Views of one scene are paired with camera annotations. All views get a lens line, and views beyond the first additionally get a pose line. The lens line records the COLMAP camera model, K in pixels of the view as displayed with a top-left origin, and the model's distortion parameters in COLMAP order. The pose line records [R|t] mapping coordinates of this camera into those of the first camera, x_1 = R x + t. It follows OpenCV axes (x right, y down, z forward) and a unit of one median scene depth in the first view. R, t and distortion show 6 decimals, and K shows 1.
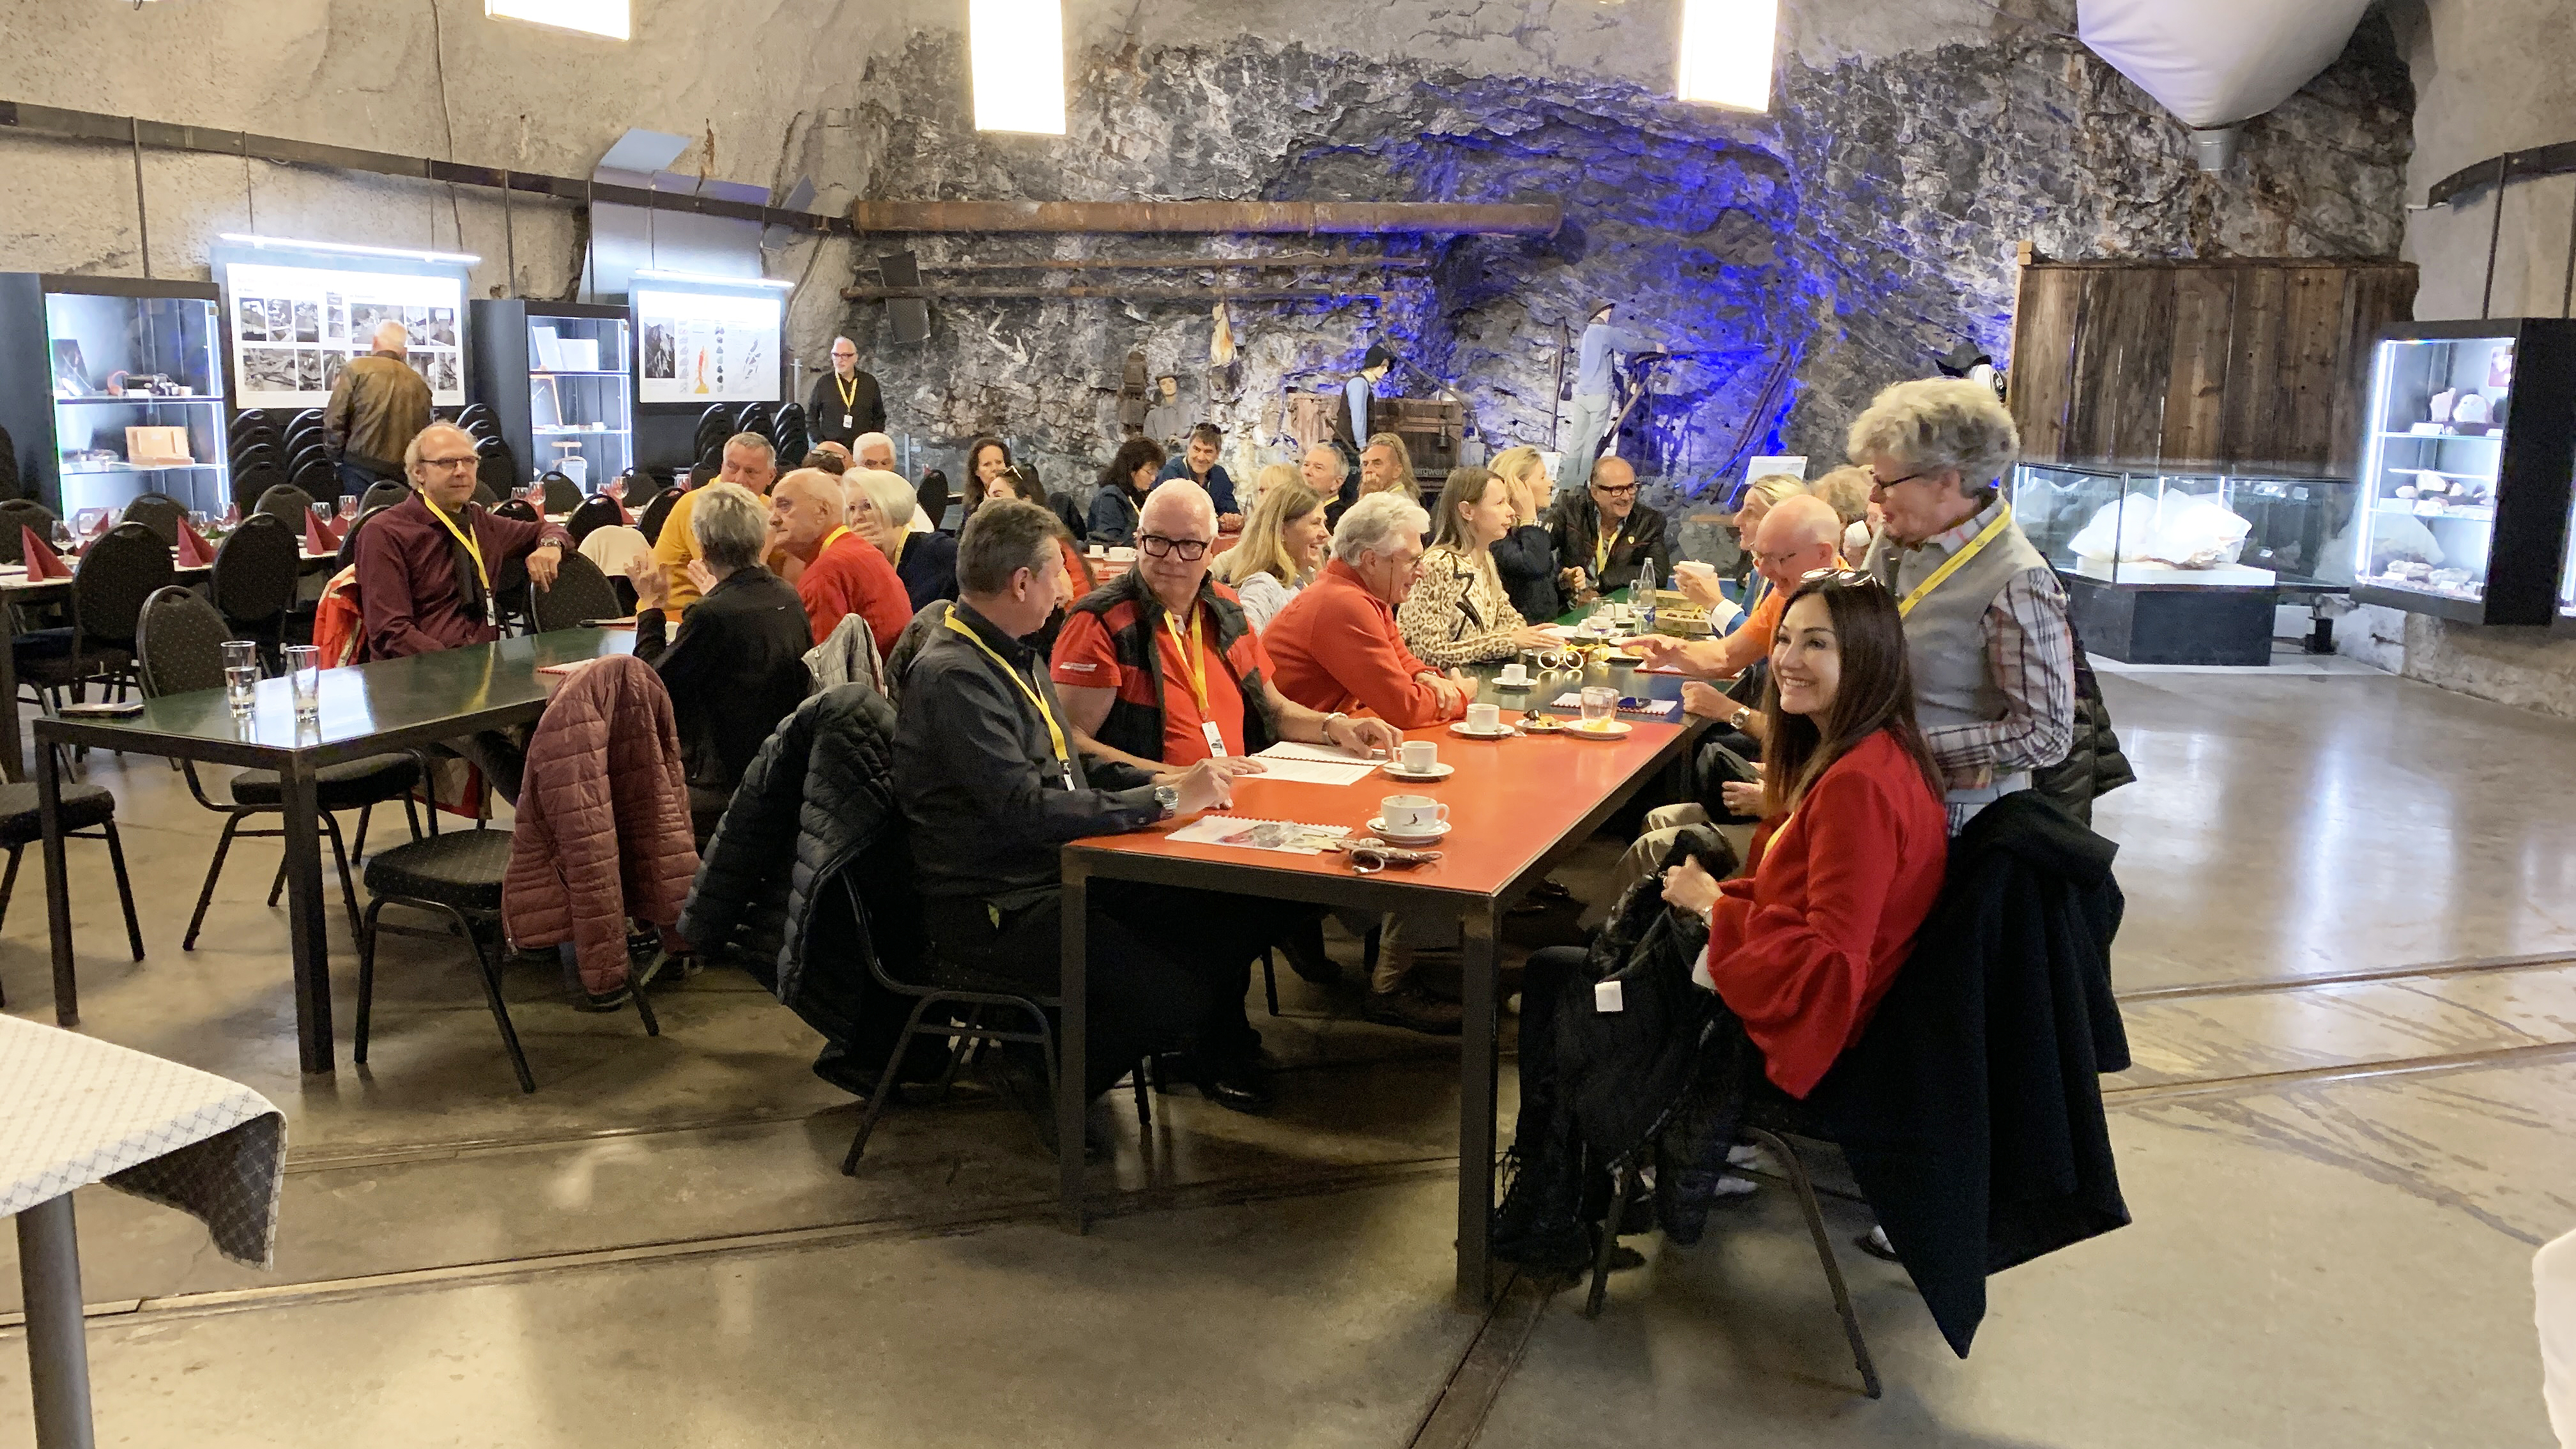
lens RADIAL K [[1978.5, 0, 1288.0], [0, 1978.5, 724.5], [0, 0, 1]] dist [0.009644, 0.007506]
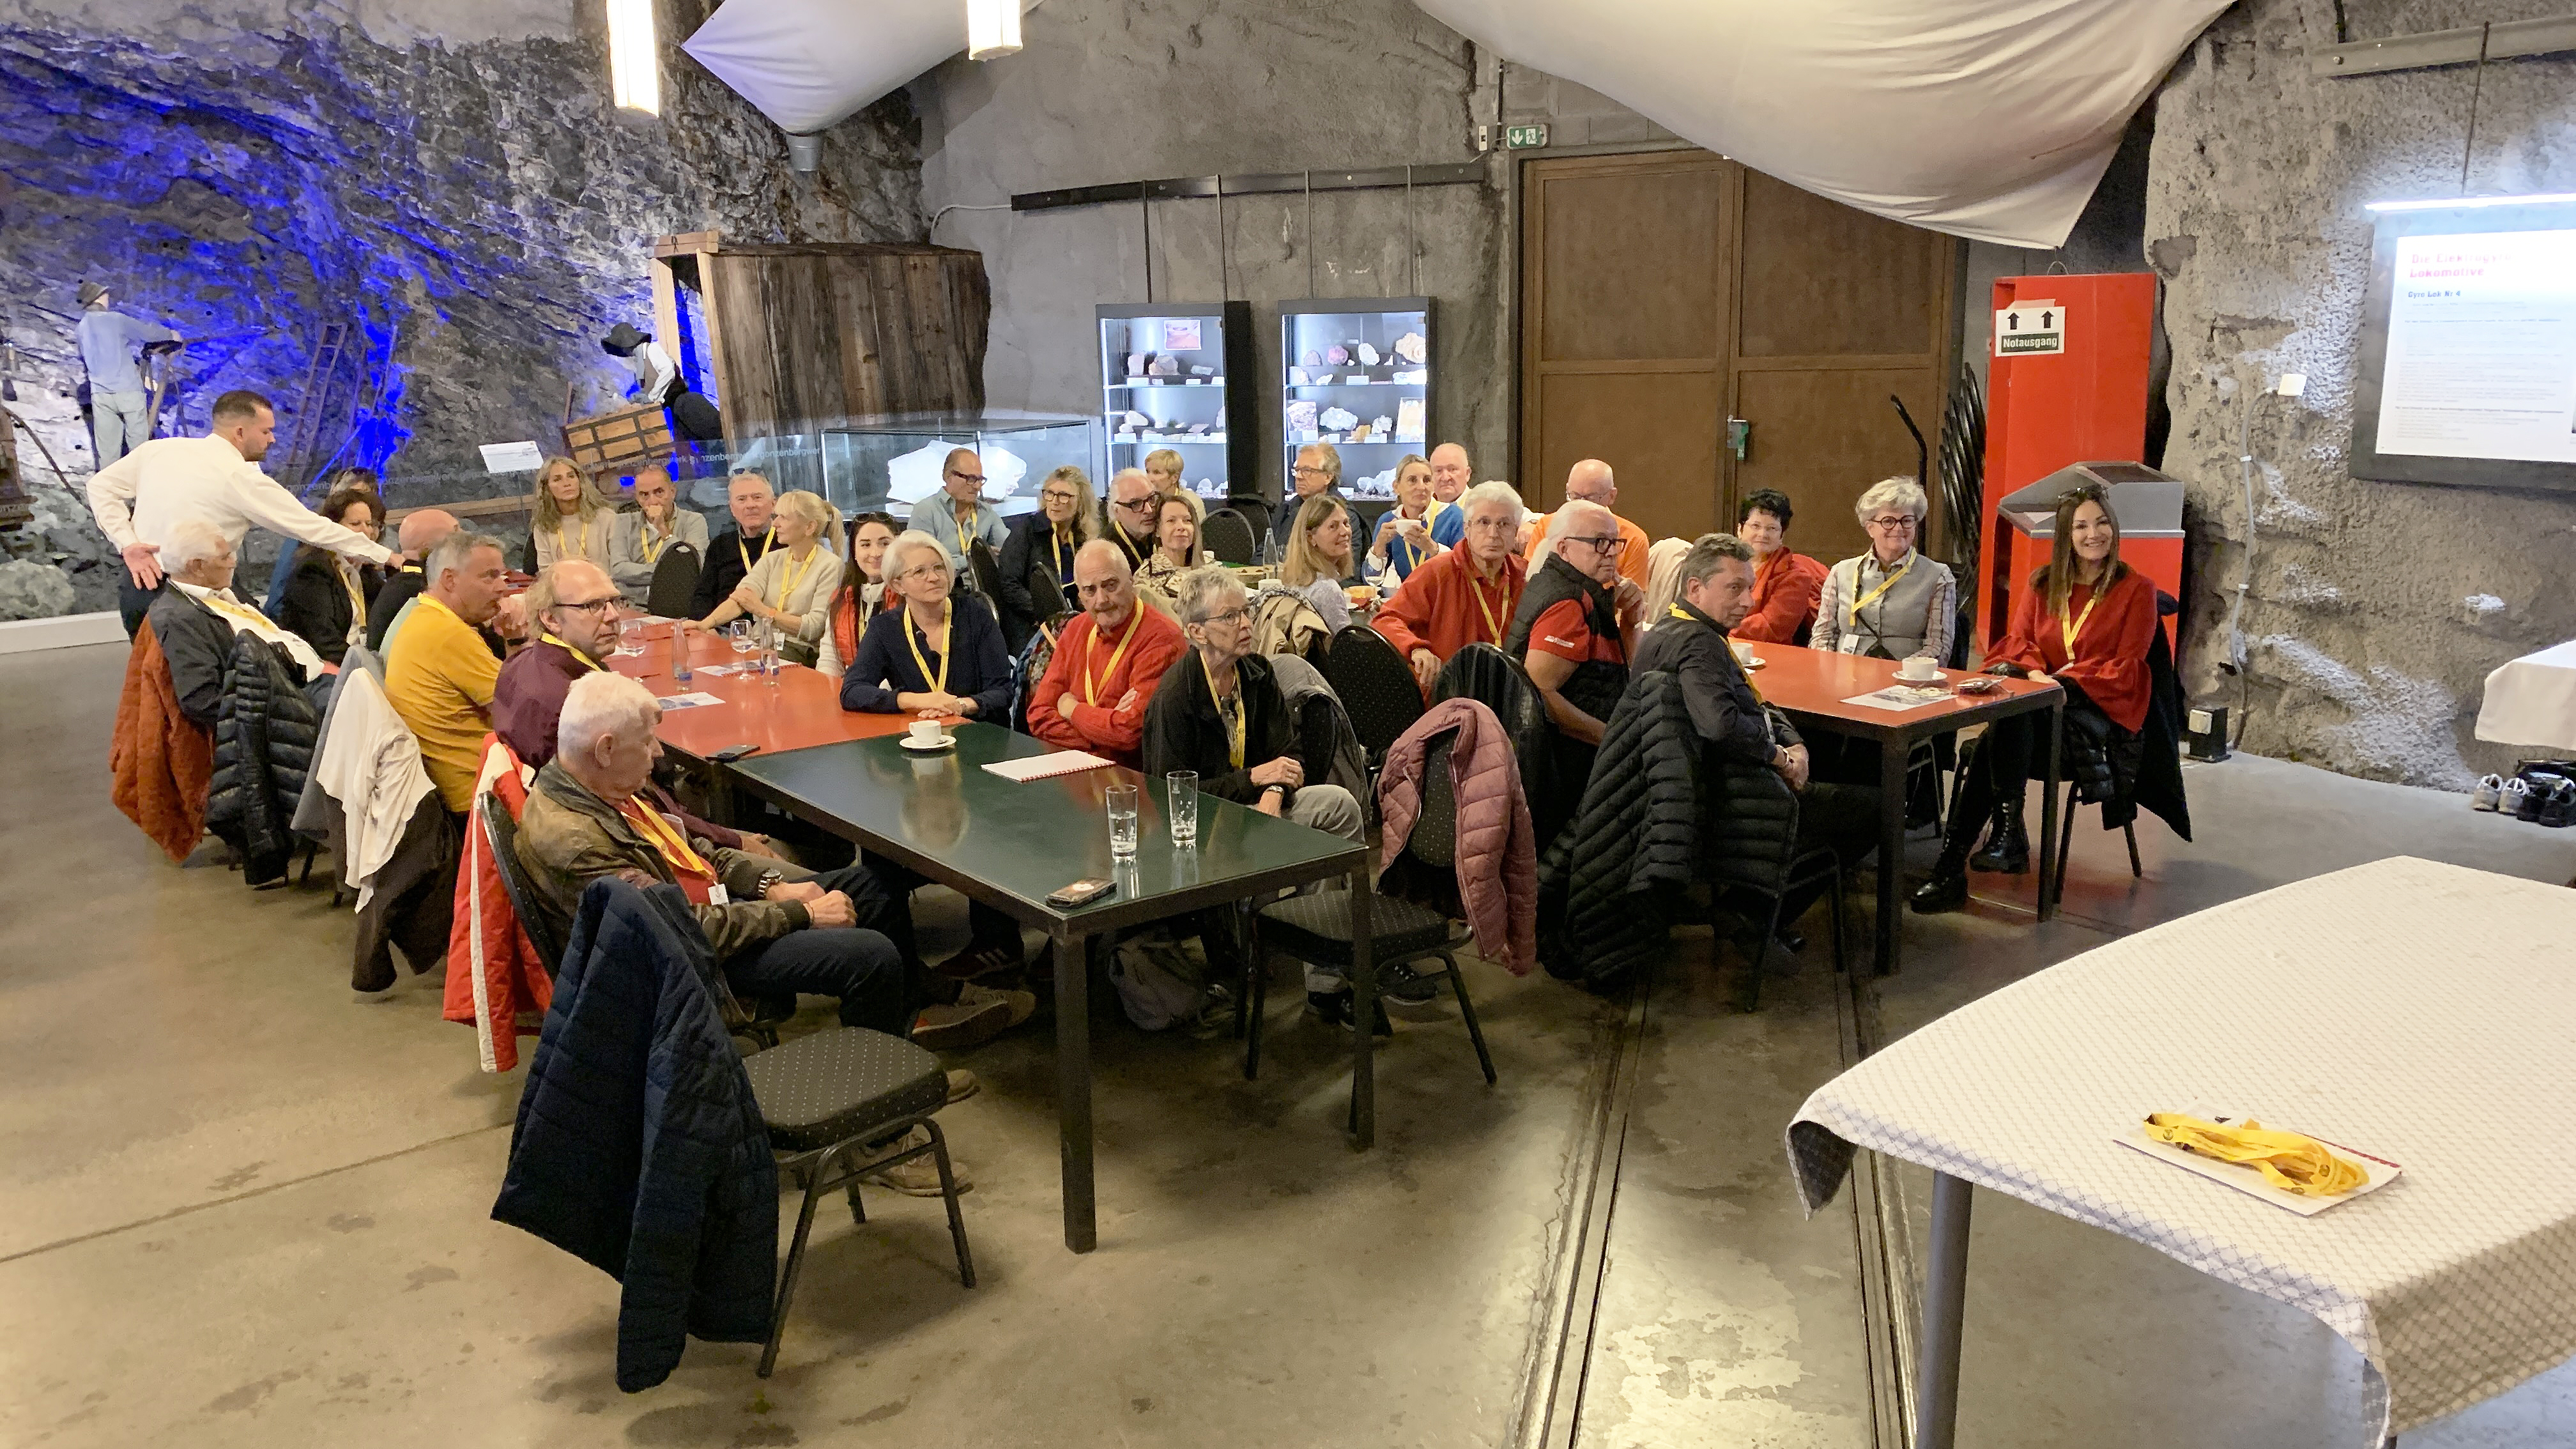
lens RADIAL K [[1978.5, 0, 1288.0], [0, 1978.5, 724.5], [0, 0, 1]] dist [0.009644, 0.007506]
pose [[0.529231, -0.211575, 0.821676, -0.388059], [0.183790, 0.974005, 0.132421, -0.055983], [-0.828333, 0.080934, 0.554359, 0.123064]]
